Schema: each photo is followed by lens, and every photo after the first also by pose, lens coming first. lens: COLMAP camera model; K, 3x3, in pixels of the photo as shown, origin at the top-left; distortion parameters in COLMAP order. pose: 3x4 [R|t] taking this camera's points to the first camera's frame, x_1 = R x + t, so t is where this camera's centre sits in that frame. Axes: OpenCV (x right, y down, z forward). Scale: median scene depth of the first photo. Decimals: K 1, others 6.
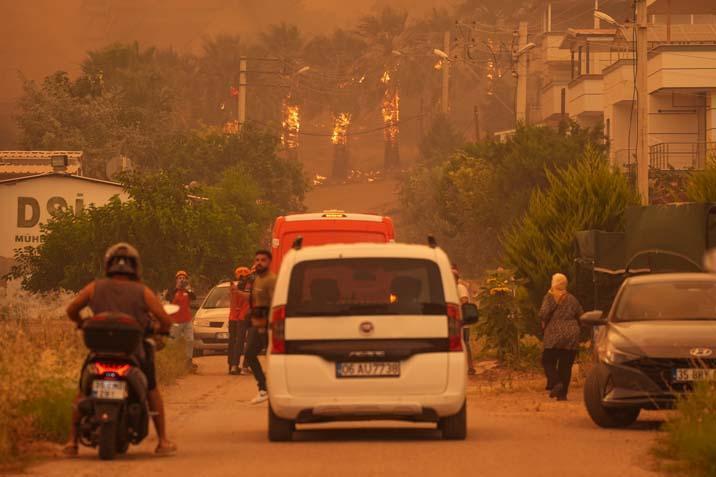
lens RADIAL K [[4120.5, 0, 358.0], [0, 4120.5, 238.5], [0, 0, 1]] dist [-2.522960, -11.973205]
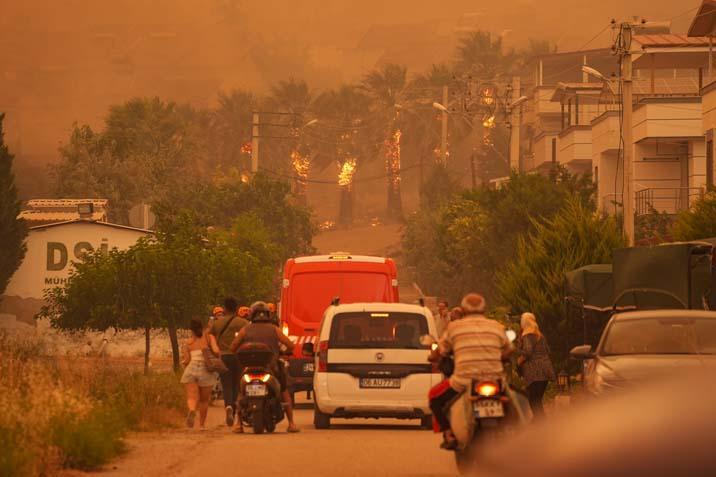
lens RADIAL K [[4316.8, 0, 358.0], [0, 4316.8, 238.5], [0, 0, 1]] dist [-1.830853, 4.070935]
pose [[0.999992, -0.003985, -0.000156, -0.001156], [0.003984, 0.999963, -0.007624, -0.002097], [0.000186, 0.007624, 0.999971, -0.131162]]
